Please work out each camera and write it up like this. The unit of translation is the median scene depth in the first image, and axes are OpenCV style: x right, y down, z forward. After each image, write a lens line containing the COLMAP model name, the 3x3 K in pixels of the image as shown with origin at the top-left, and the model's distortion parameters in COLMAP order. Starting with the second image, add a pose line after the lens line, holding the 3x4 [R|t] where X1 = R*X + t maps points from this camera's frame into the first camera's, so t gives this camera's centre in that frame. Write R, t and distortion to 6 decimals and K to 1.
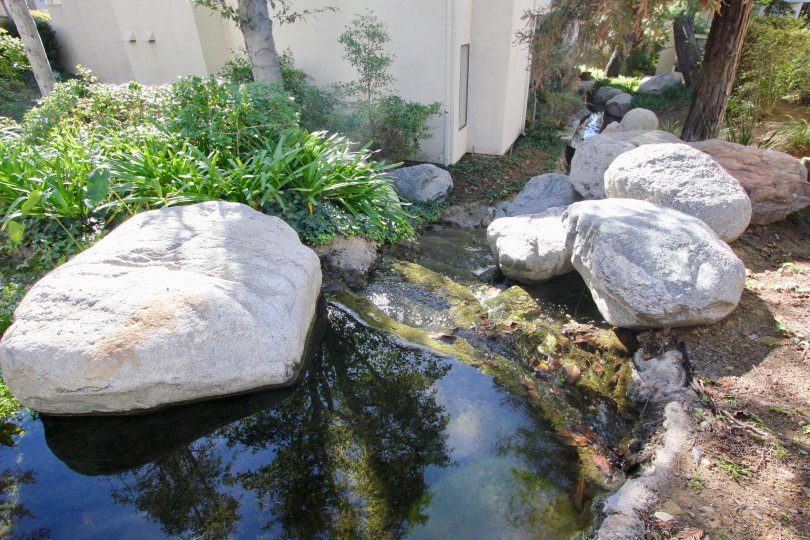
lens RADIAL K [[438.0, 0, 421.3], [0, 438.0, 266.3], [0, 0, 1]] dist [-0.021681, 0.006295]
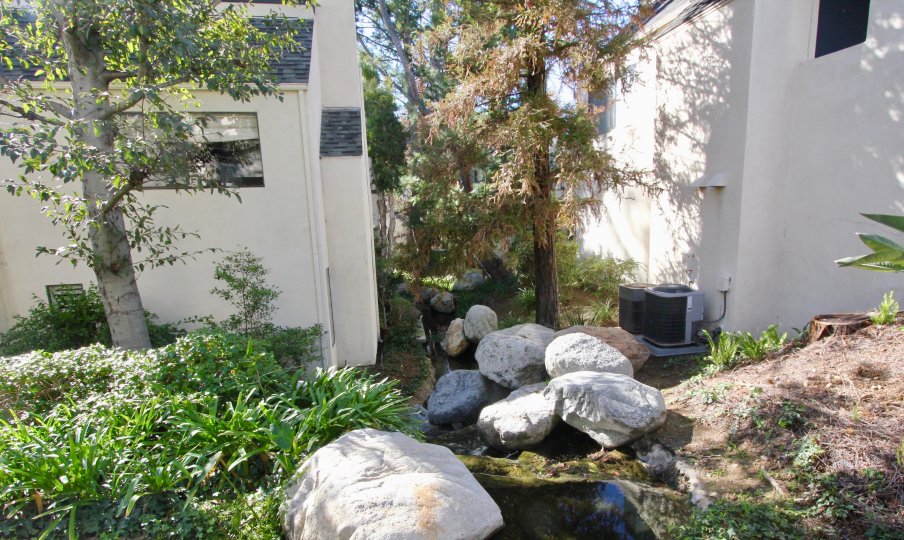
lens RADIAL K [[595.1, 0, 451.8], [0, 595.1, 292.3], [0, 0, 1]] dist [-0.005469, -0.000588]
pose [[0.827671, -0.102902, 0.551699, -0.961451], [0.291376, 0.918961, -0.265725, 0.016726], [-0.479647, 0.380685, 0.790581, -0.529168]]
